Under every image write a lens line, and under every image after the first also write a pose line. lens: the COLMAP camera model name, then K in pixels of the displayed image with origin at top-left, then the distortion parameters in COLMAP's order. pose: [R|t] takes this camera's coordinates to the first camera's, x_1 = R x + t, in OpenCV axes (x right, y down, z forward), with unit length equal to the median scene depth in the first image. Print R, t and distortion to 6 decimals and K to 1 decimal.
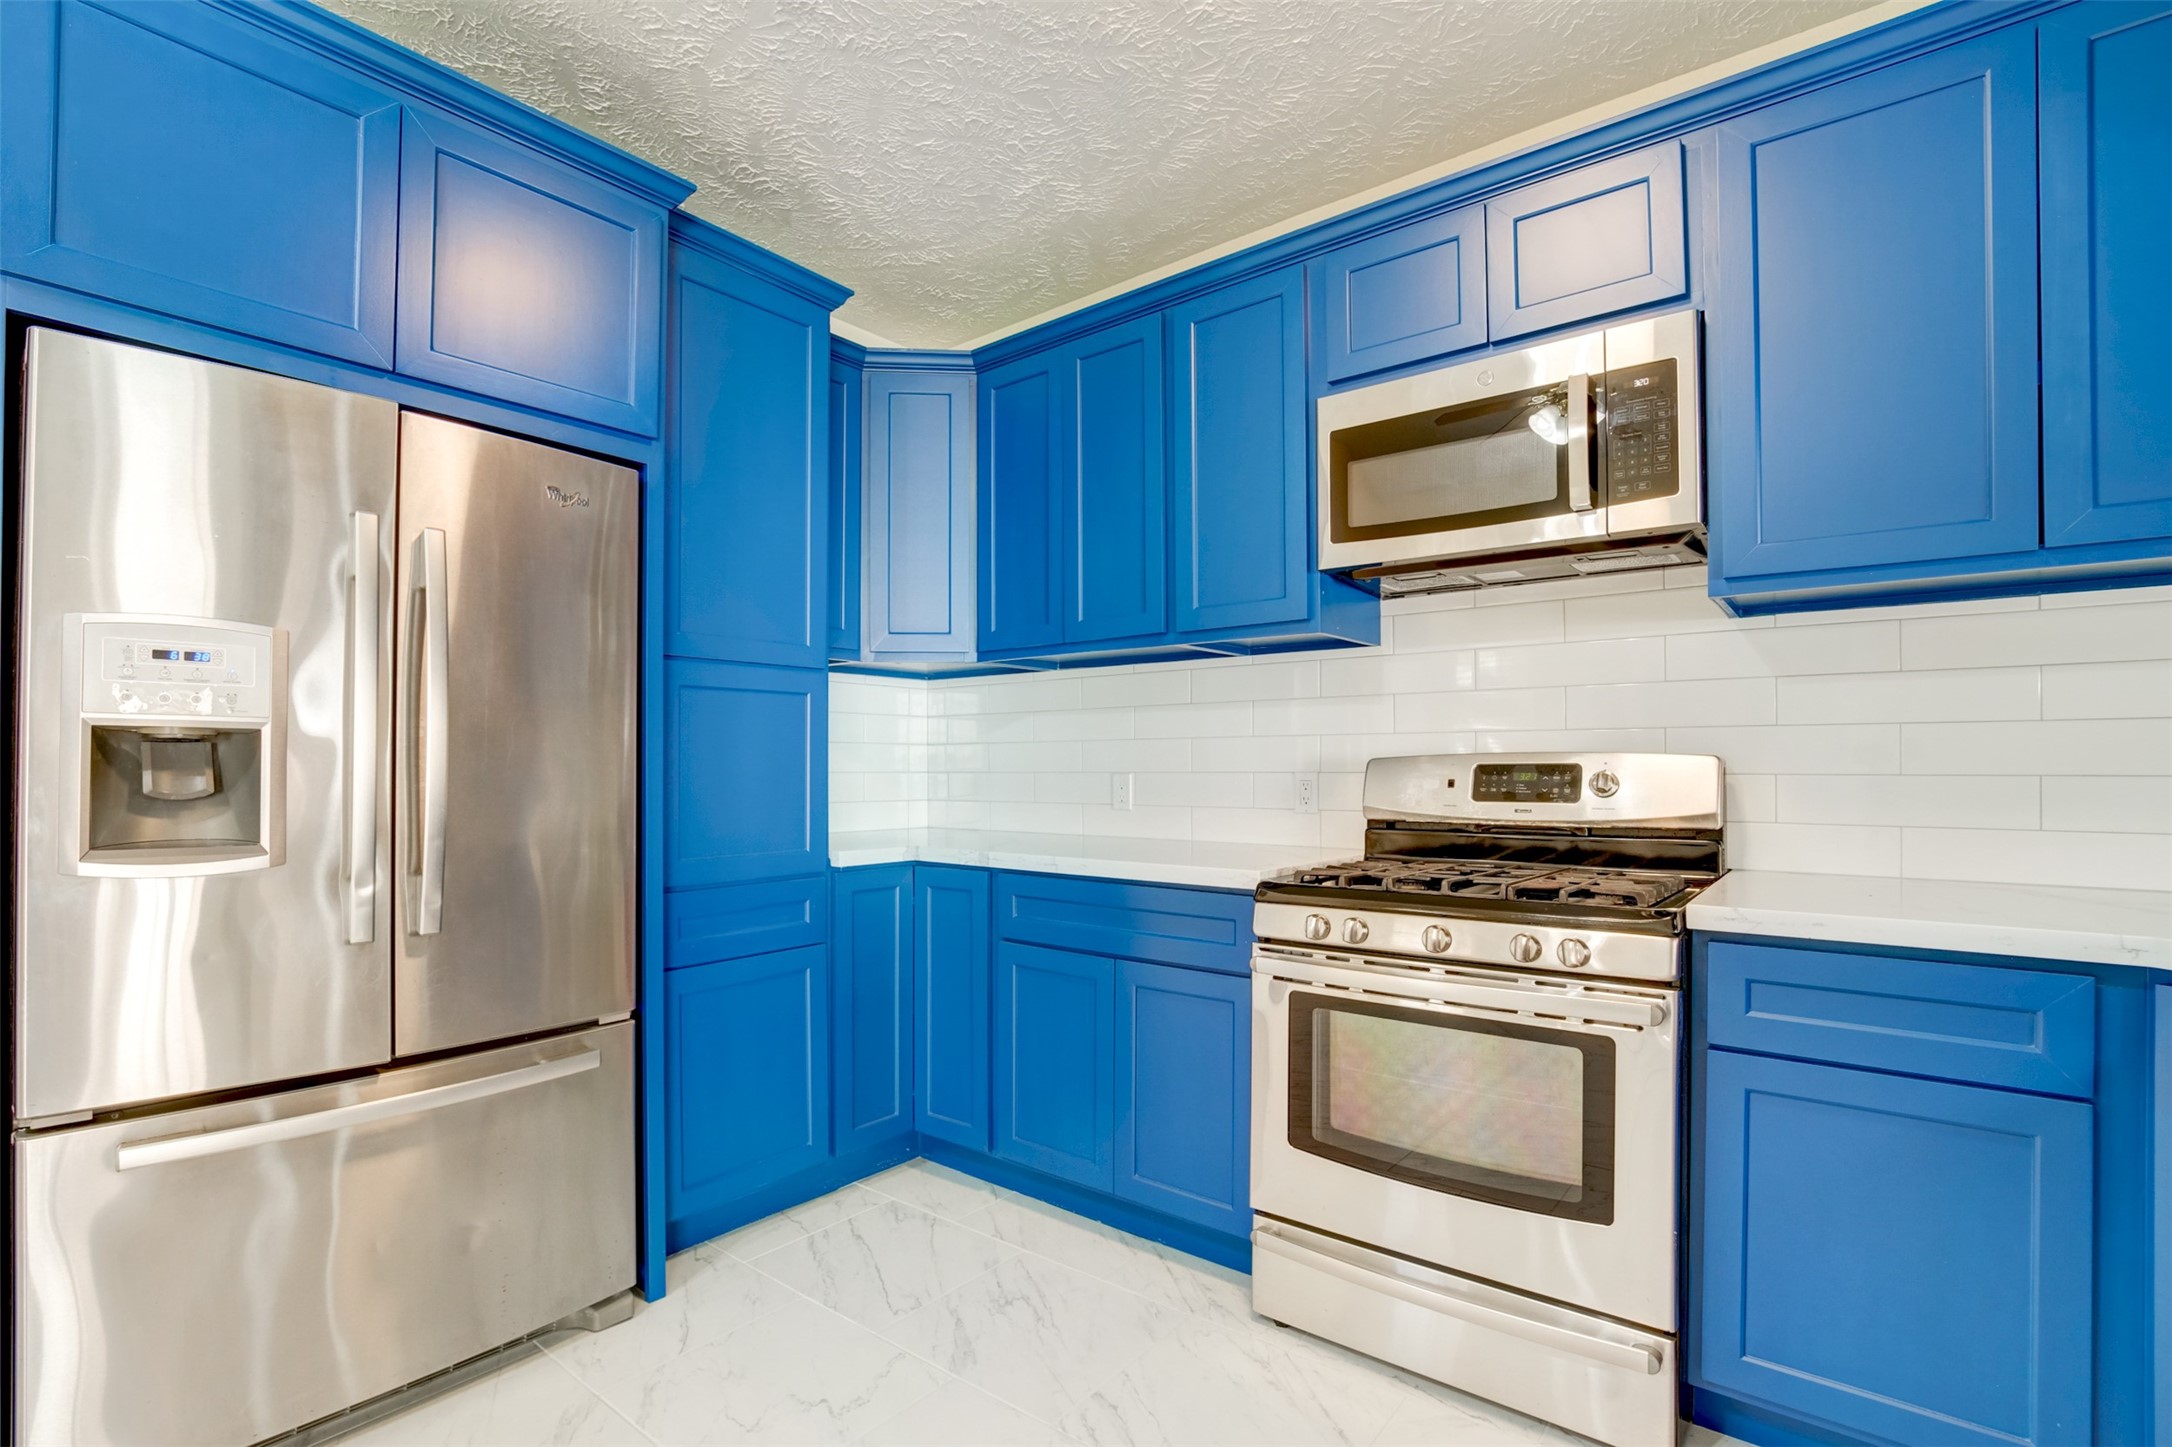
lens RADIAL K [[992.0, 0, 1063.0], [0, 992.0, 760.2], [0, 0, 1]] dist [-0.045250, 0.010152]
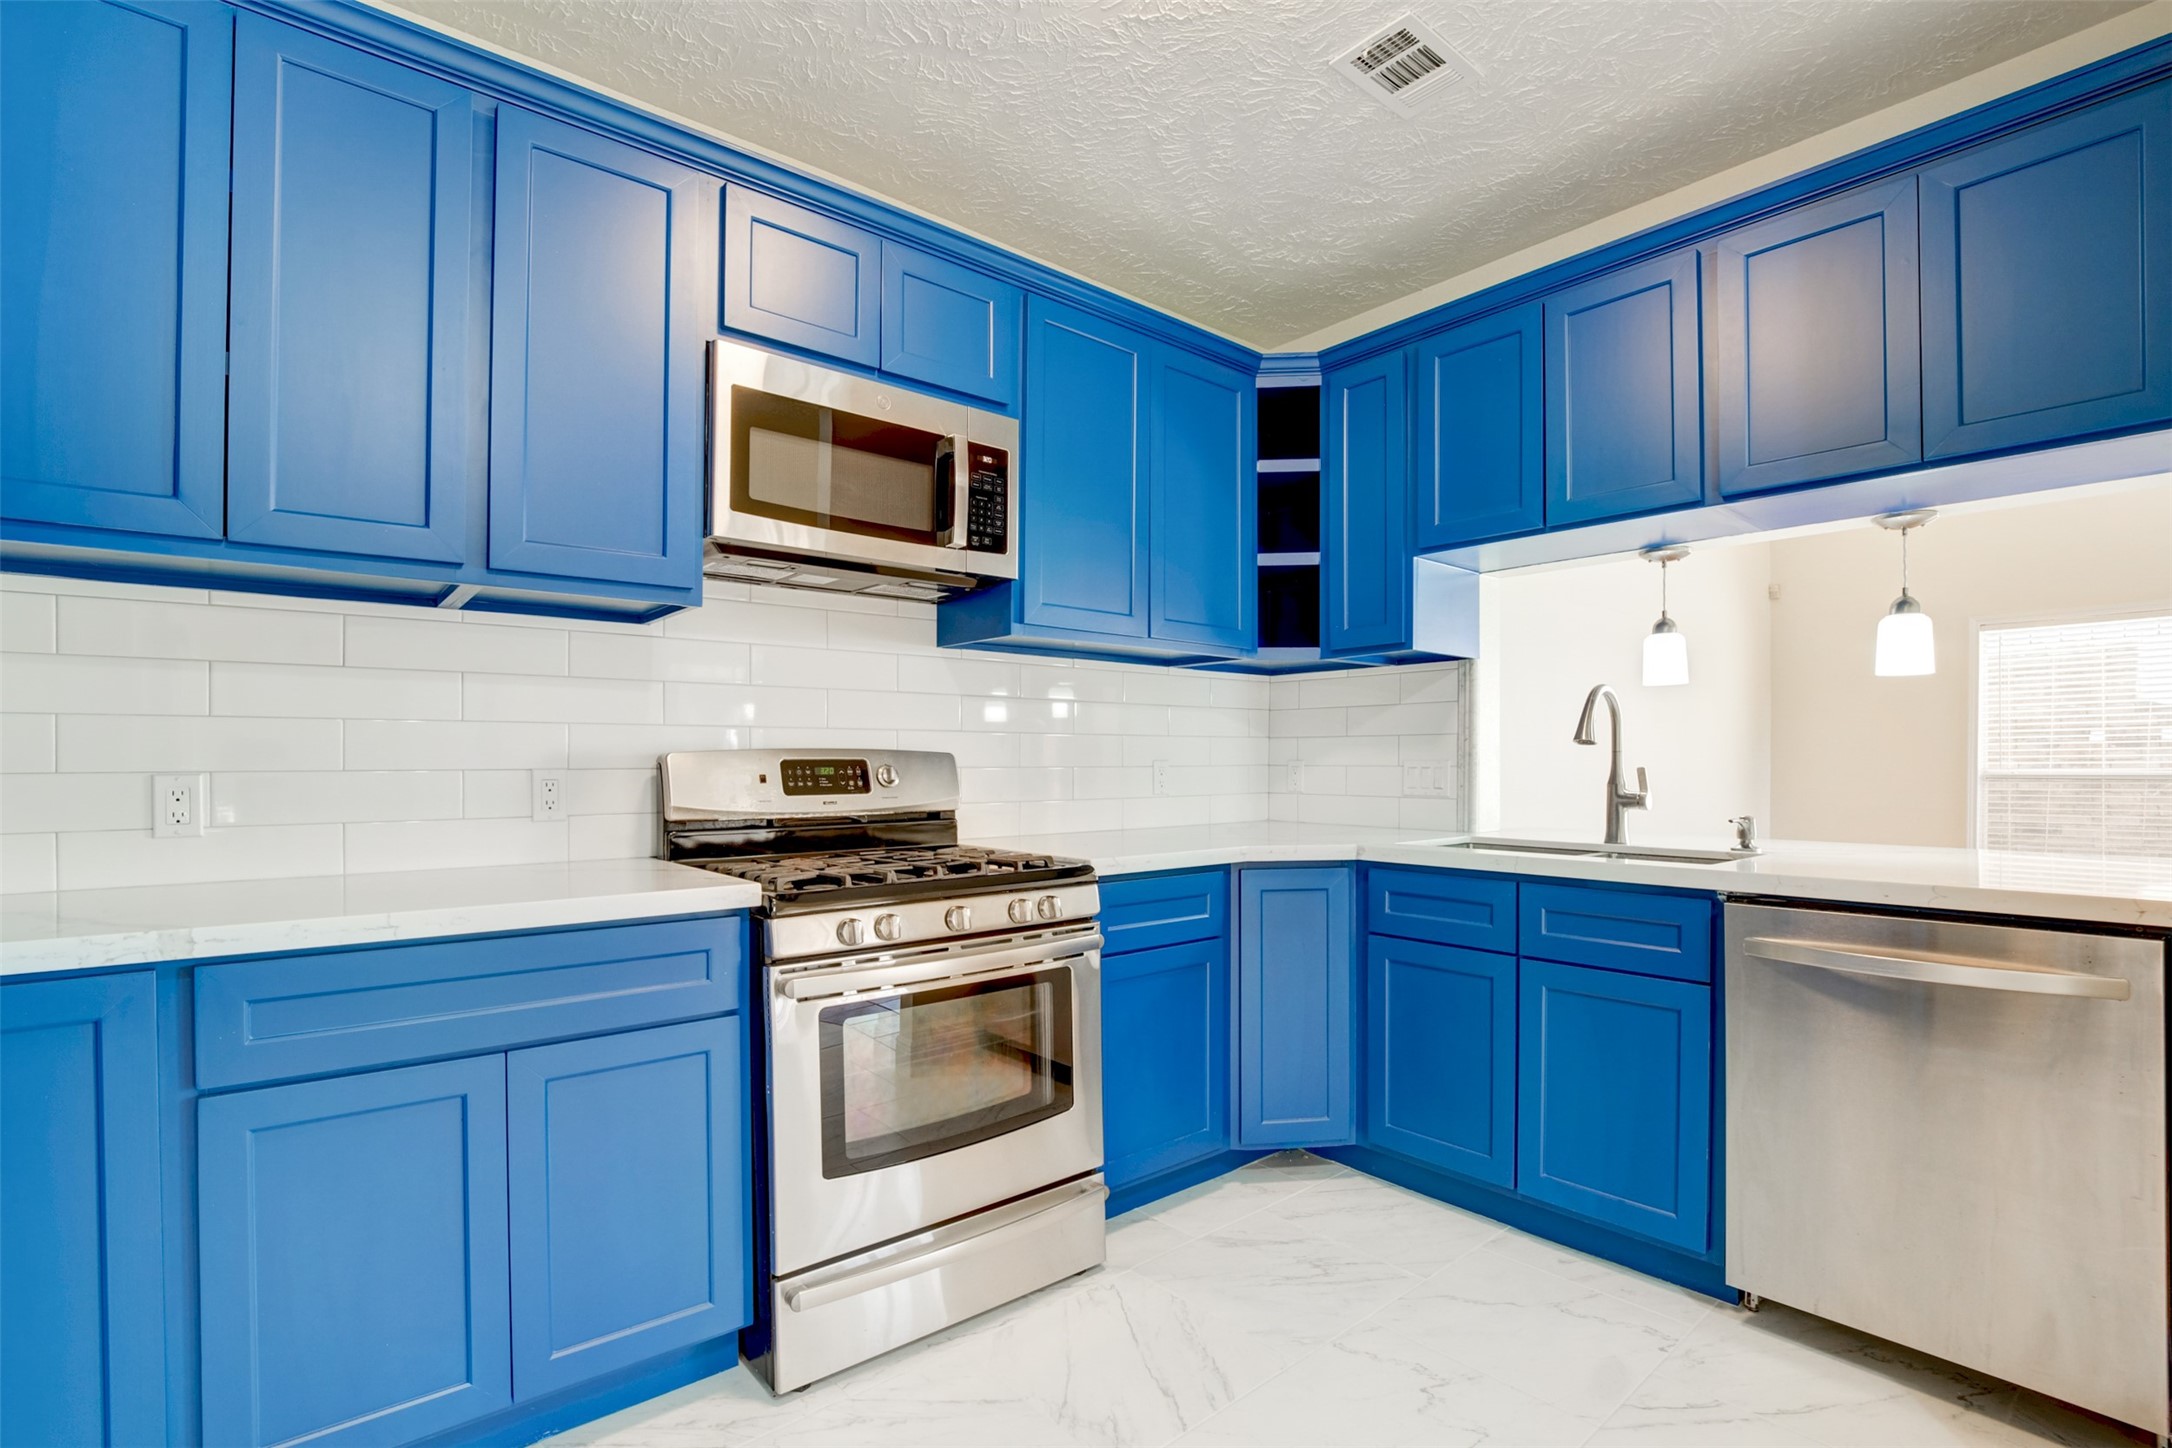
lens RADIAL K [[992.0, 0, 1063.0], [0, 992.0, 760.7], [0, 0, 1]] dist [-0.045250, 0.010152]
pose [[0.198023, 0.002056, 0.980195, -0.549838], [-0.004815, 0.999988, -0.001125, 0.005493], [-0.980185, -0.004497, 0.198031, 0.544525]]
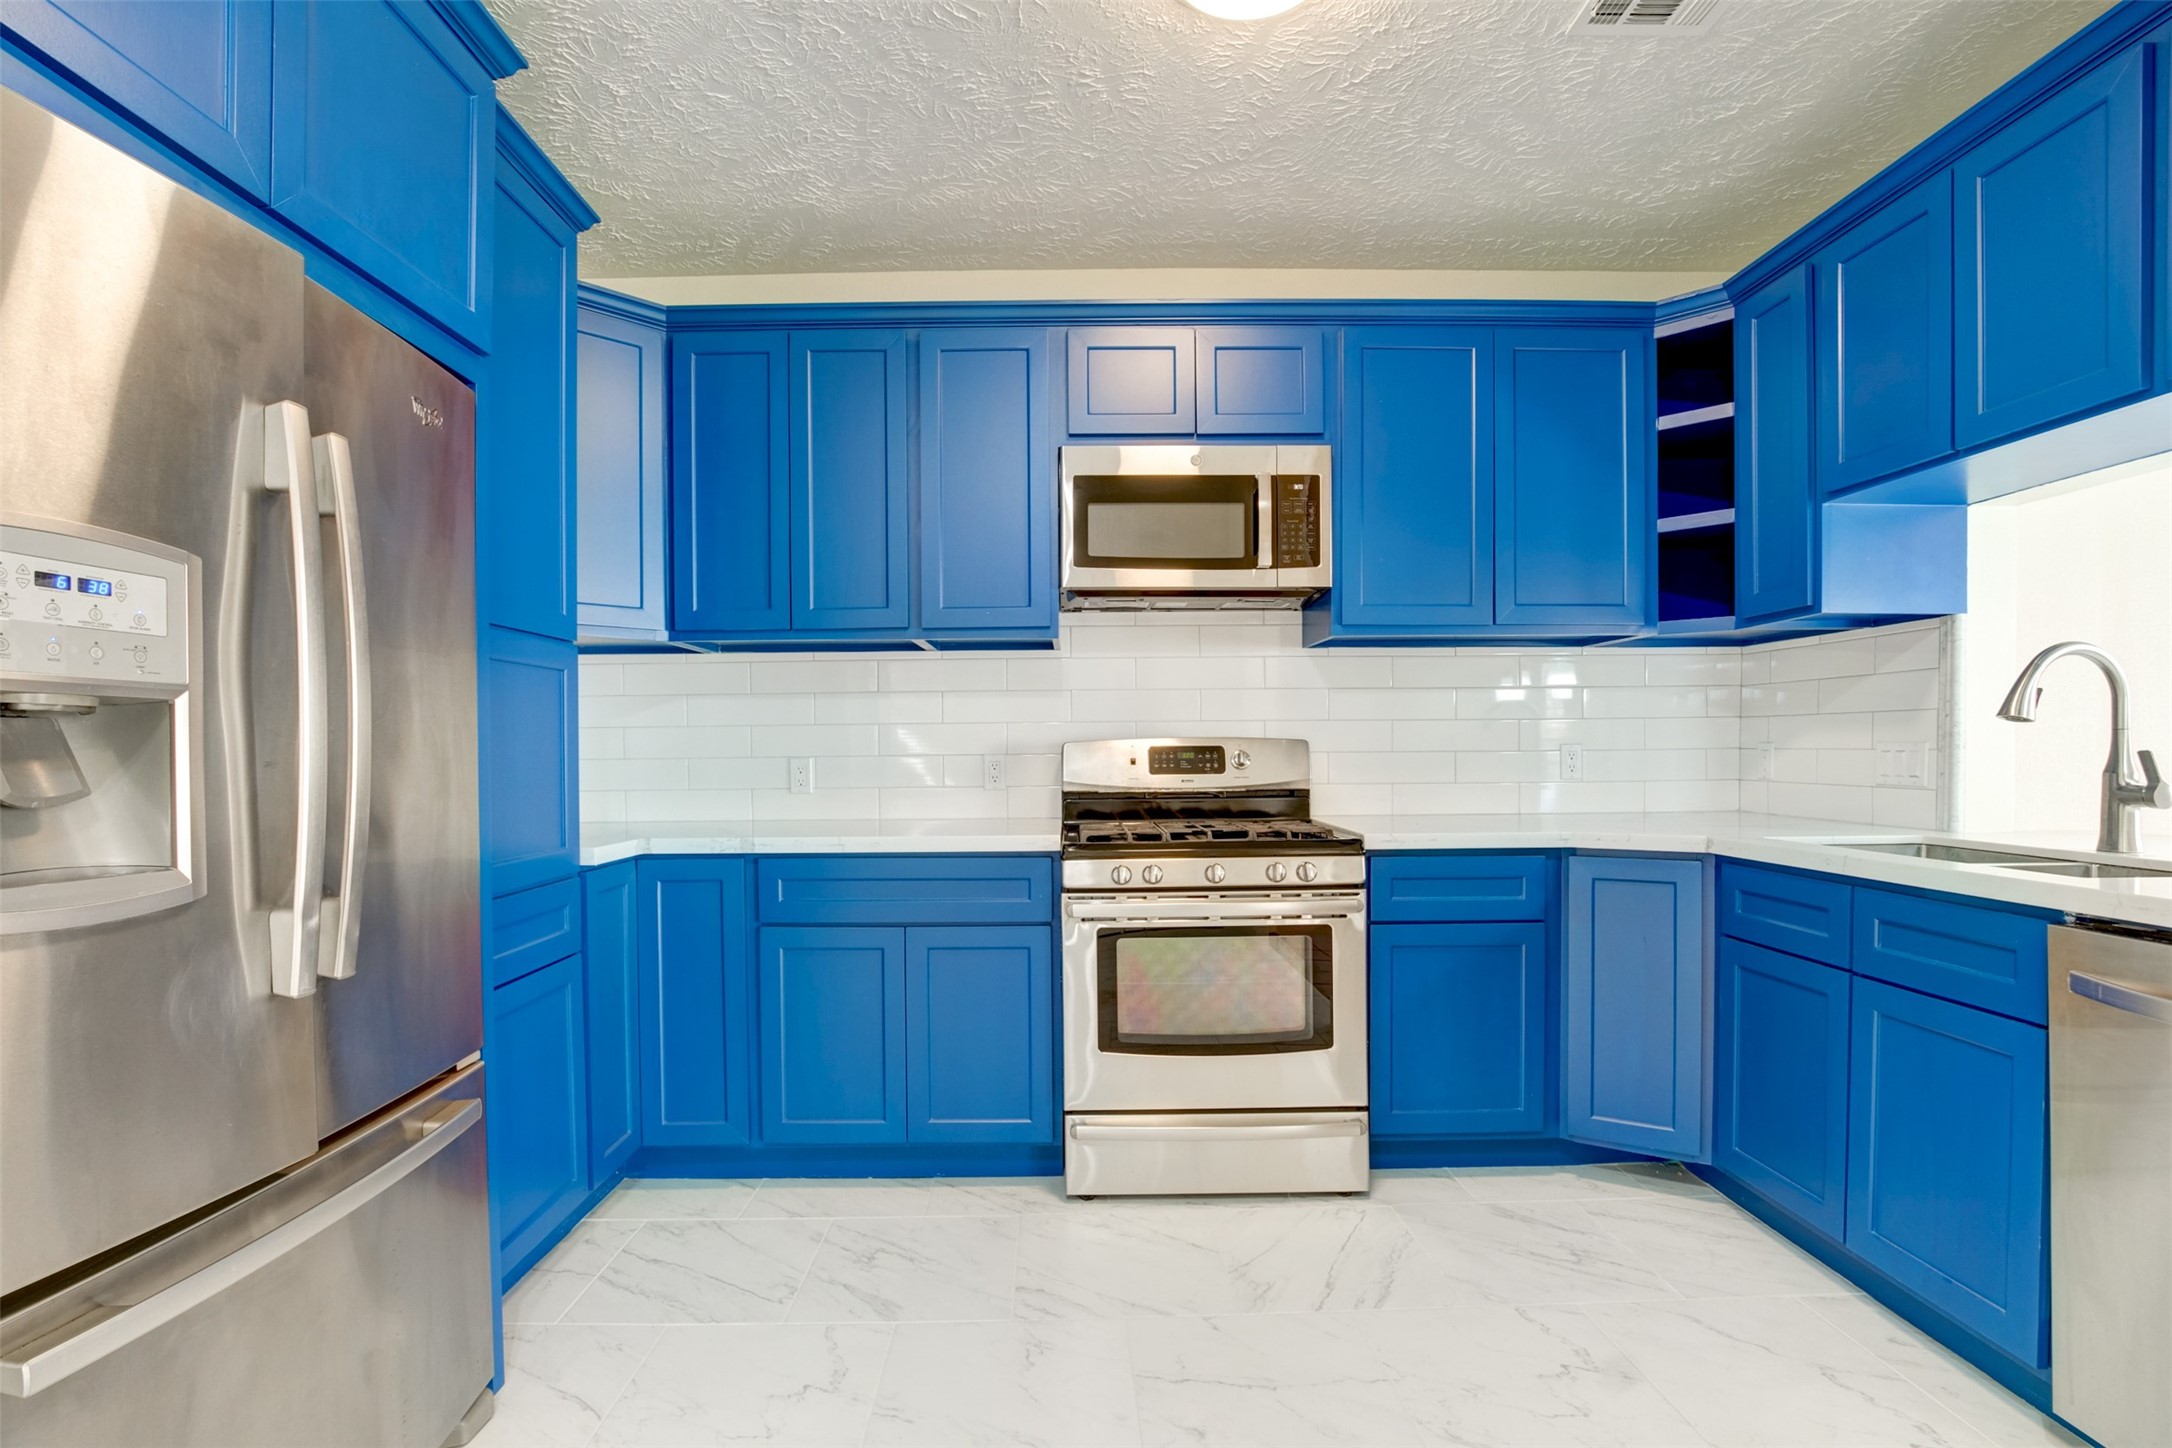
lens RADIAL K [[992.0, 0, 1063.0], [0, 992.0, 760.7], [0, 0, 1]] dist [-0.045250, 0.010152]
pose [[0.773321, -0.013051, 0.633881, -0.536275], [0.003348, 0.999858, 0.016502, 0.000851], [-0.634006, -0.010639, 0.773255, 0.055218]]
